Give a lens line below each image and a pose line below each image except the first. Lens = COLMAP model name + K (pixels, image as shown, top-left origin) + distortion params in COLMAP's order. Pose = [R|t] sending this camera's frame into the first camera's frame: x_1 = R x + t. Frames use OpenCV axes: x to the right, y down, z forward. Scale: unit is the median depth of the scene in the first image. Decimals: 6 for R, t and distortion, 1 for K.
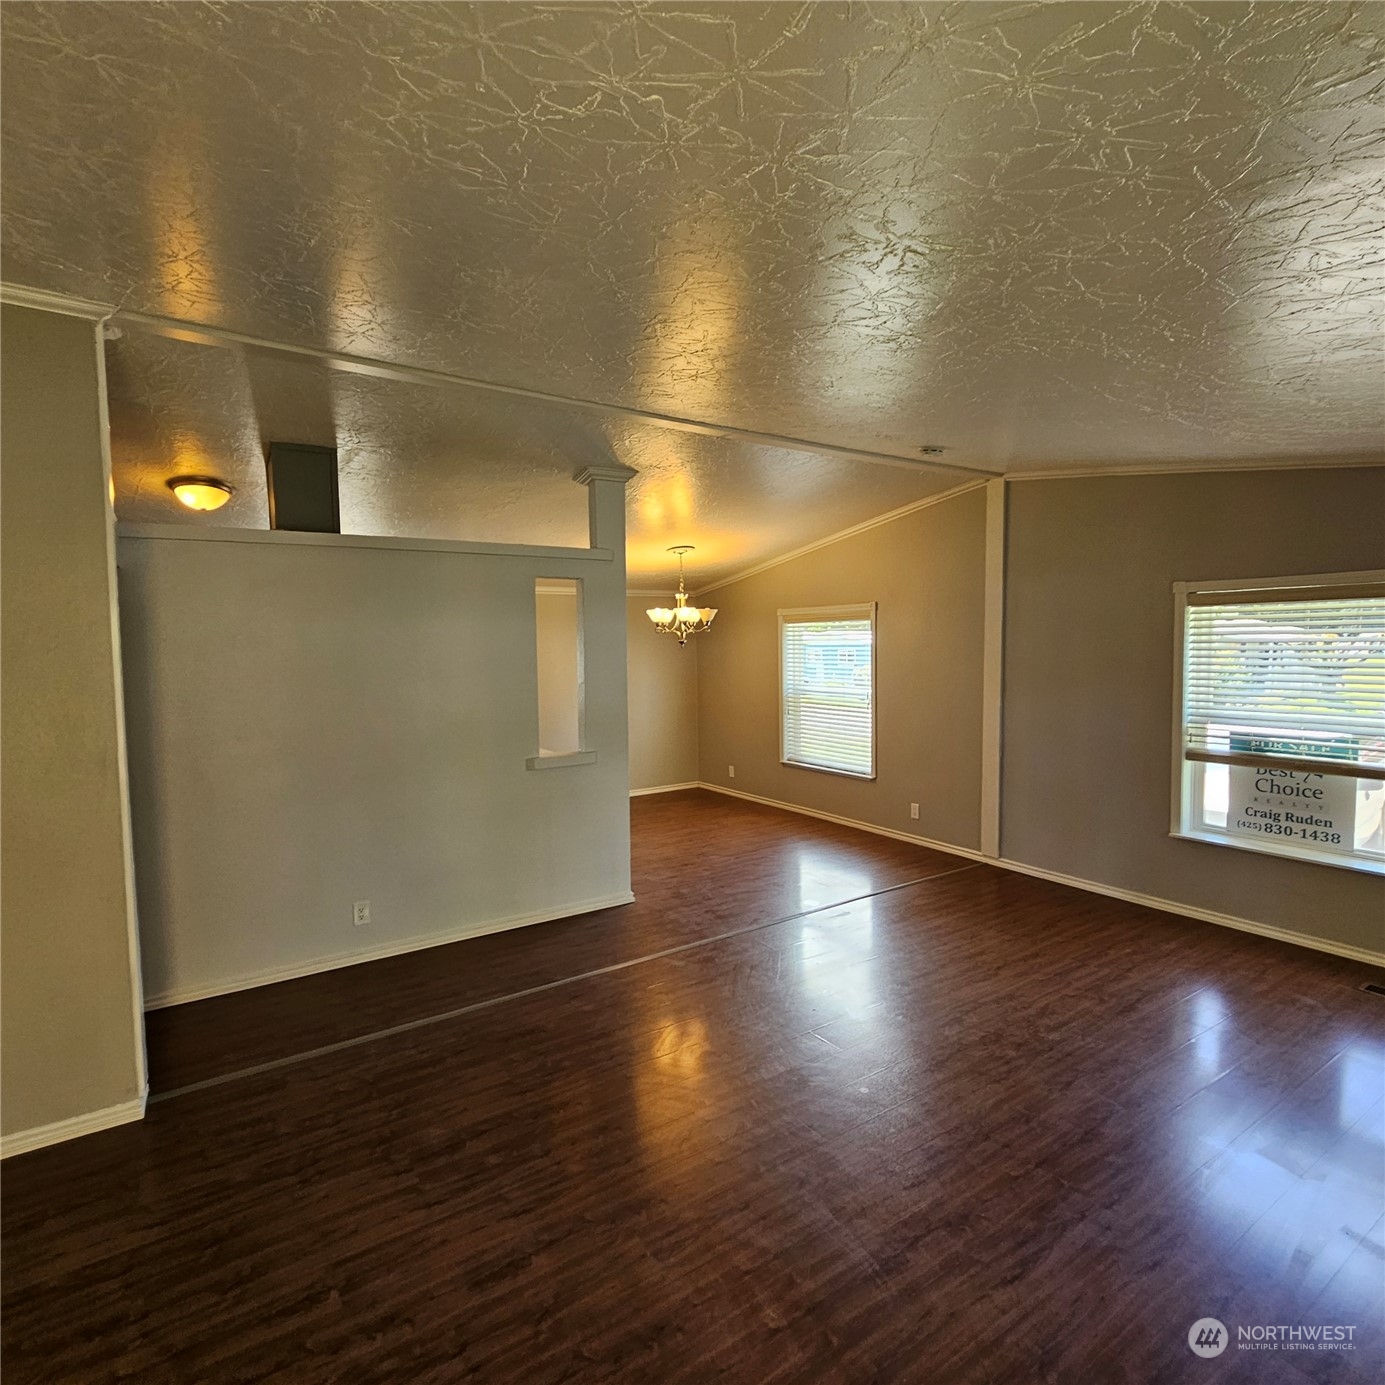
lens RADIAL K [[762.6, 0, 682.7], [0, 762.6, 688.5], [0, 0, 1]] dist [-0.003872, 0.001067]
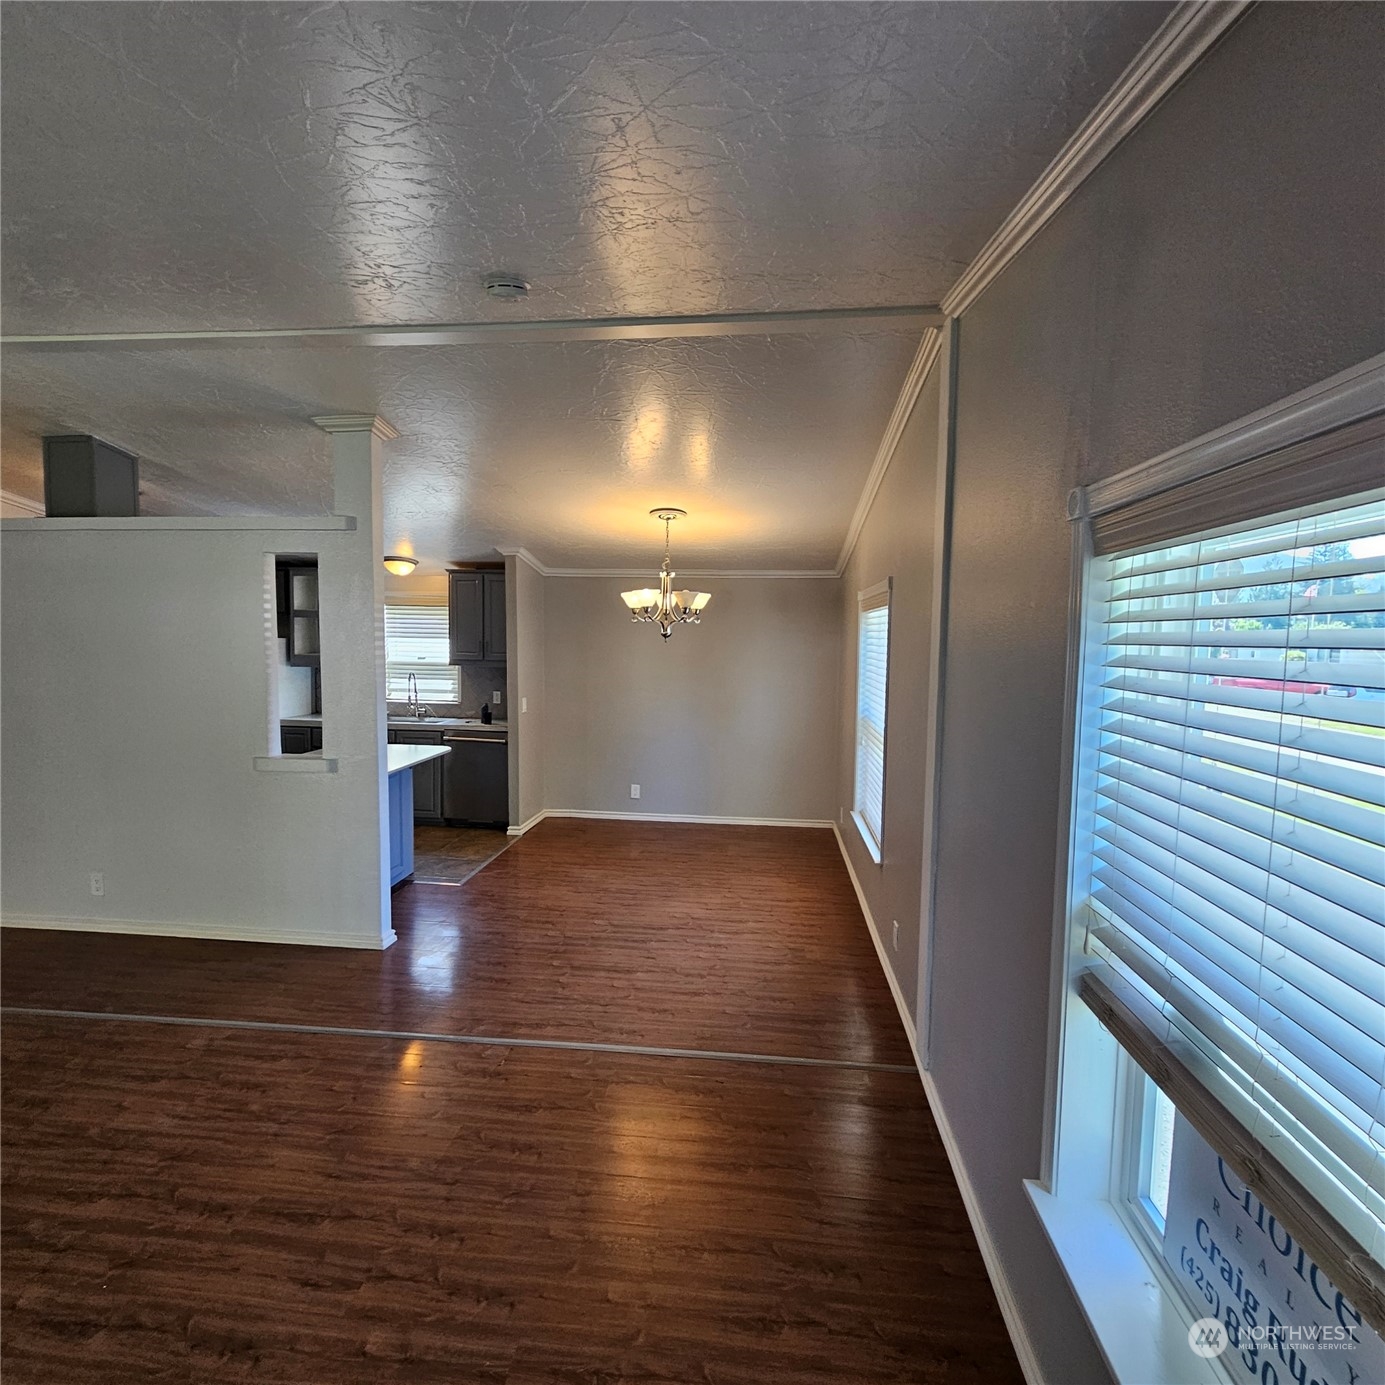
lens RADIAL K [[760.7, 0, 692.5], [0, 760.7, 692.5], [0, 0, 1]] dist [-0.001565, 0.000073]
pose [[0.777417, 0.074391, -0.624571, 0.700121], [-0.064294, 0.997179, 0.038744, -0.048386], [0.625691, 0.010036, 0.780006, 0.586700]]
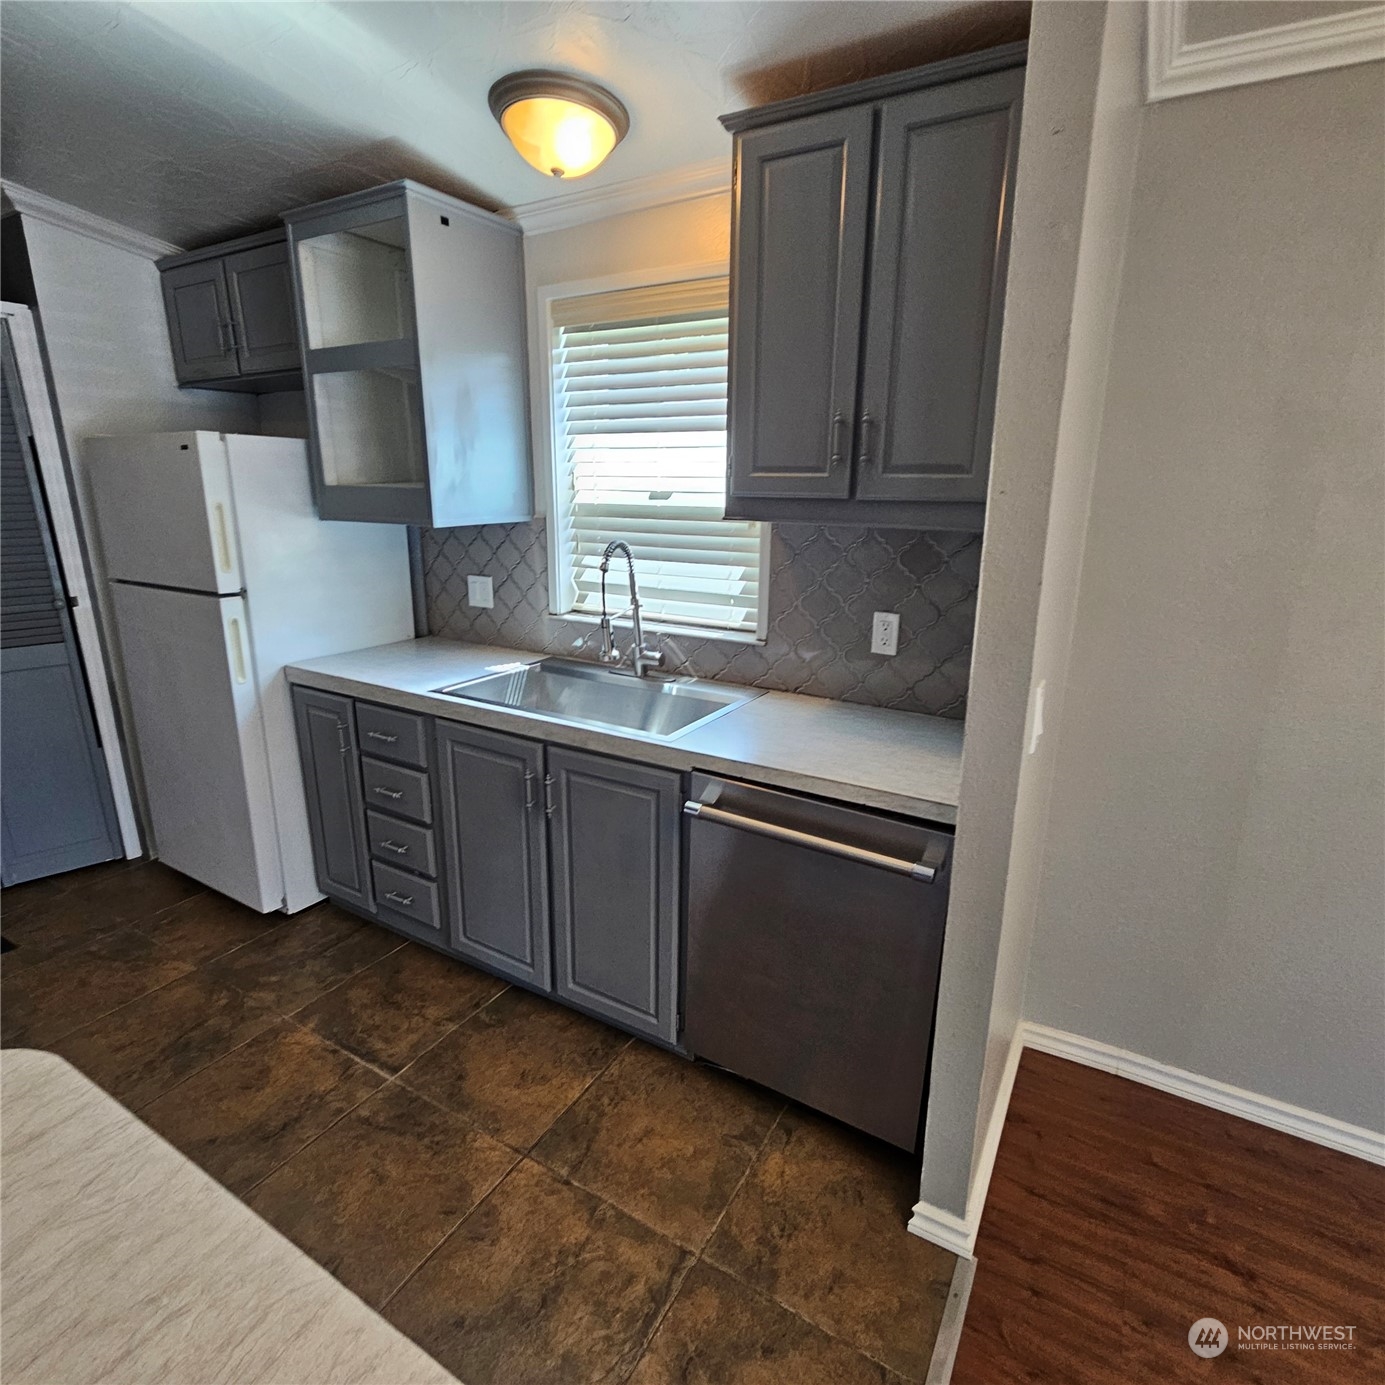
lens RADIAL K [[763.1, 0, 680.5], [0, 763.1, 693.2], [0, 0, 1]] dist [-0.003804, 0.000192]
pose [[0.434656, 0.262131, -0.861604, -0.179952], [-0.058613, 0.962909, 0.263383, -0.030478], [0.898687, -0.063980, 0.433898, 1.204361]]
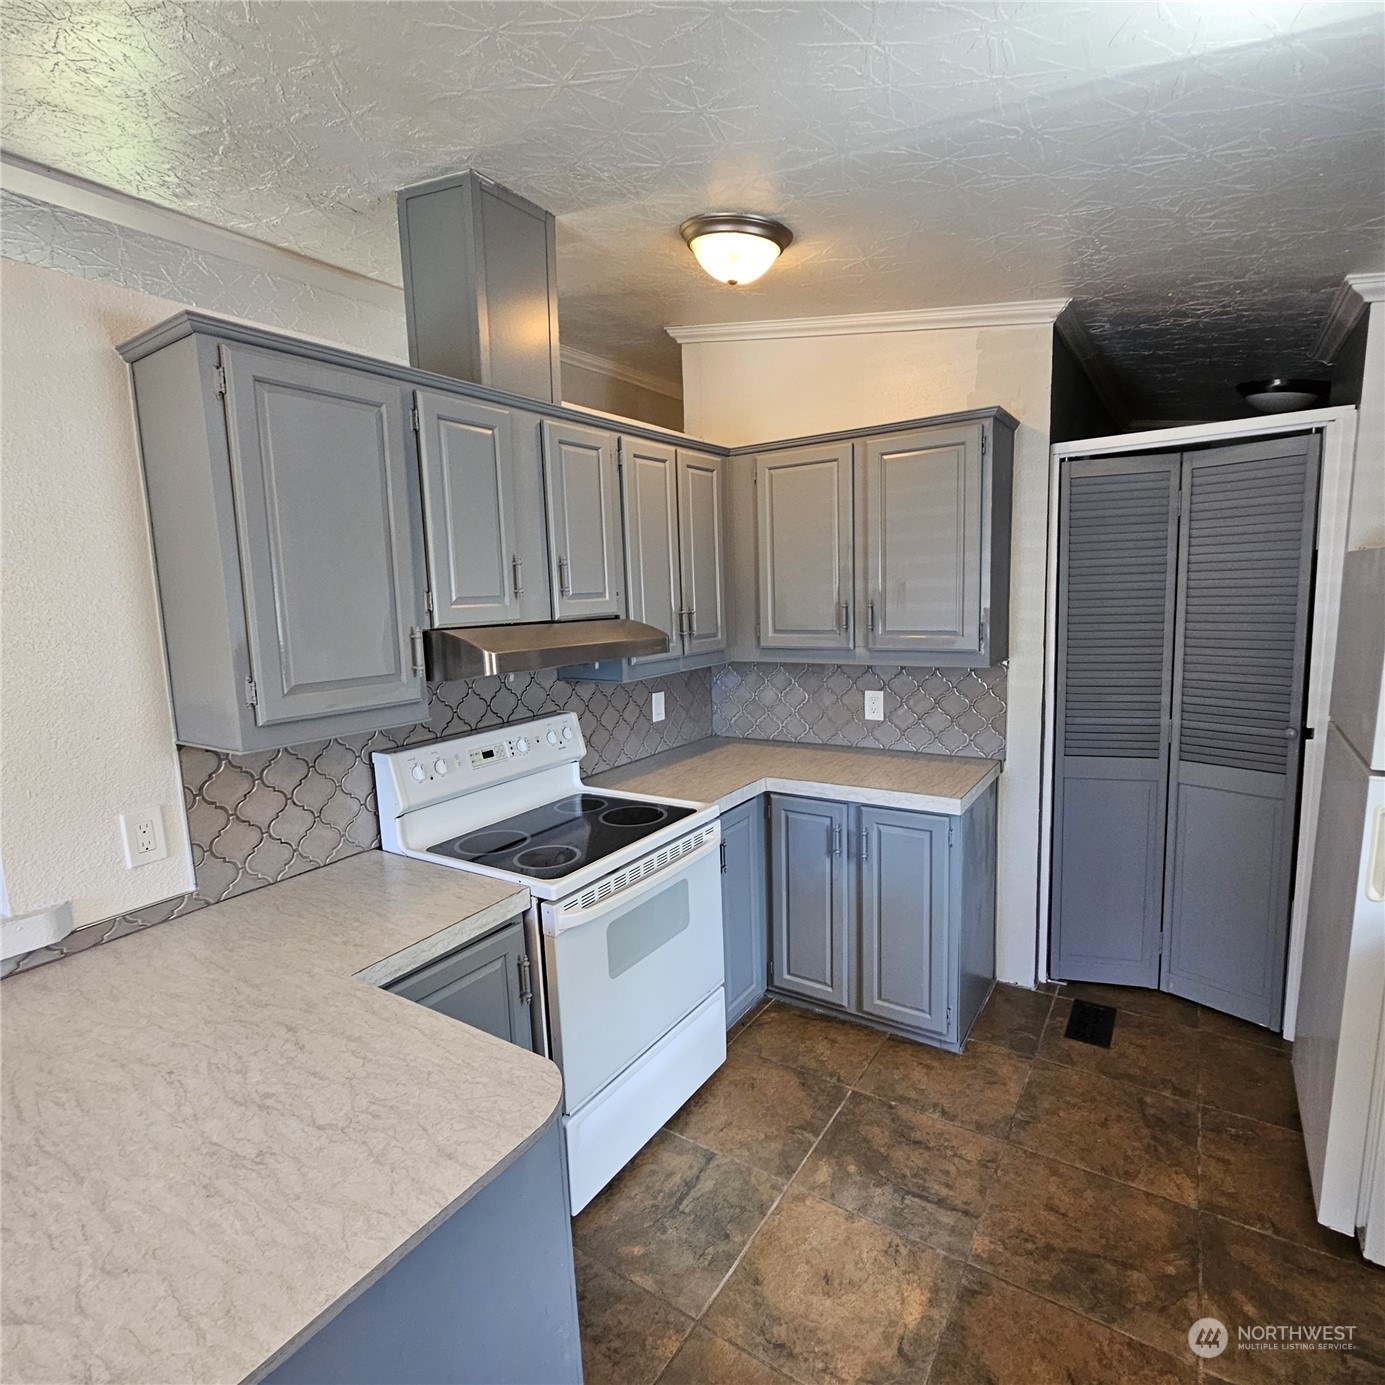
lens RADIAL K [[760.7, 0, 692.5], [0, 760.7, 692.5], [0, 0, 1]] dist [-0.001565, 0.000073]
pose [[-0.918196, 0.104292, -0.382150, -0.339415], [0.030057, 0.980281, 0.195308, -0.054857], [0.394984, 0.167845, -0.903225, 1.334733]]
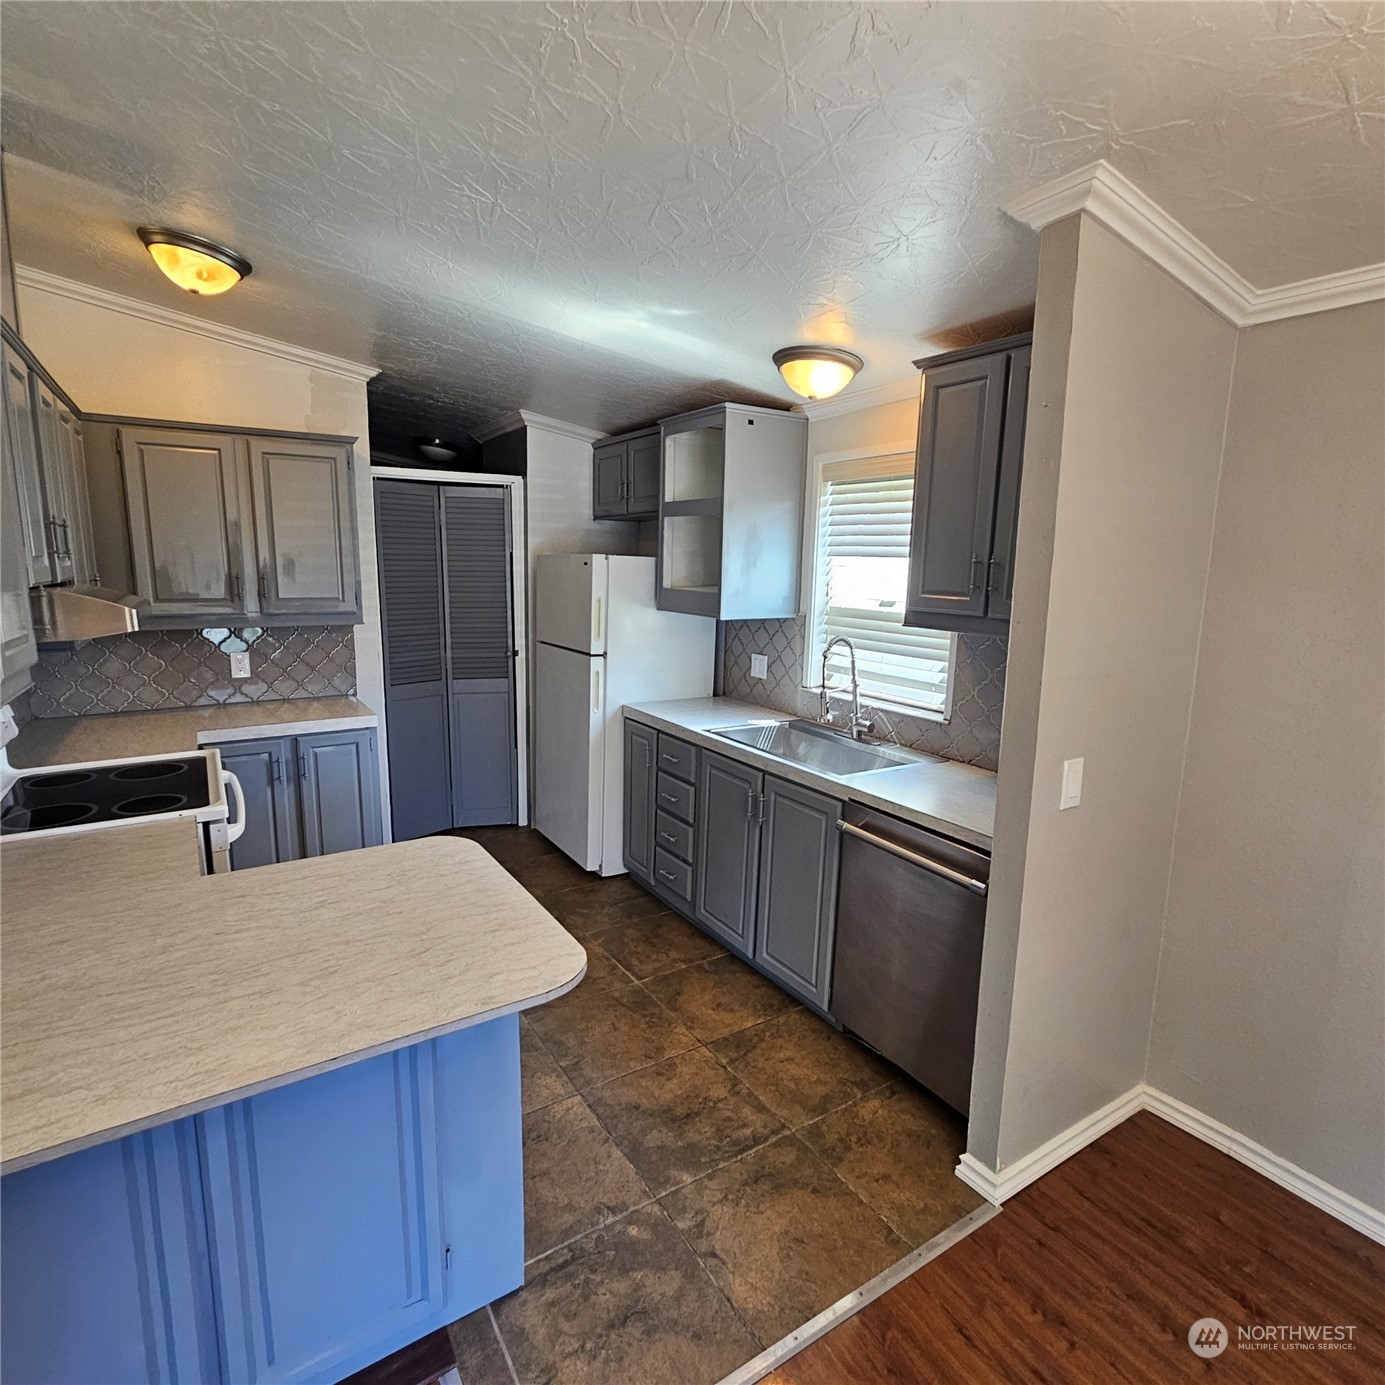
lens RADIAL K [[763.1, 0, 680.5], [0, 763.1, 693.2], [0, 0, 1]] dist [-0.003804, 0.000192]
pose [[-0.018237, 0.187715, -0.982054, 0.007547], [-0.071583, 0.979452, 0.188547, -0.057847], [0.997268, 0.073737, -0.004425, 1.249080]]
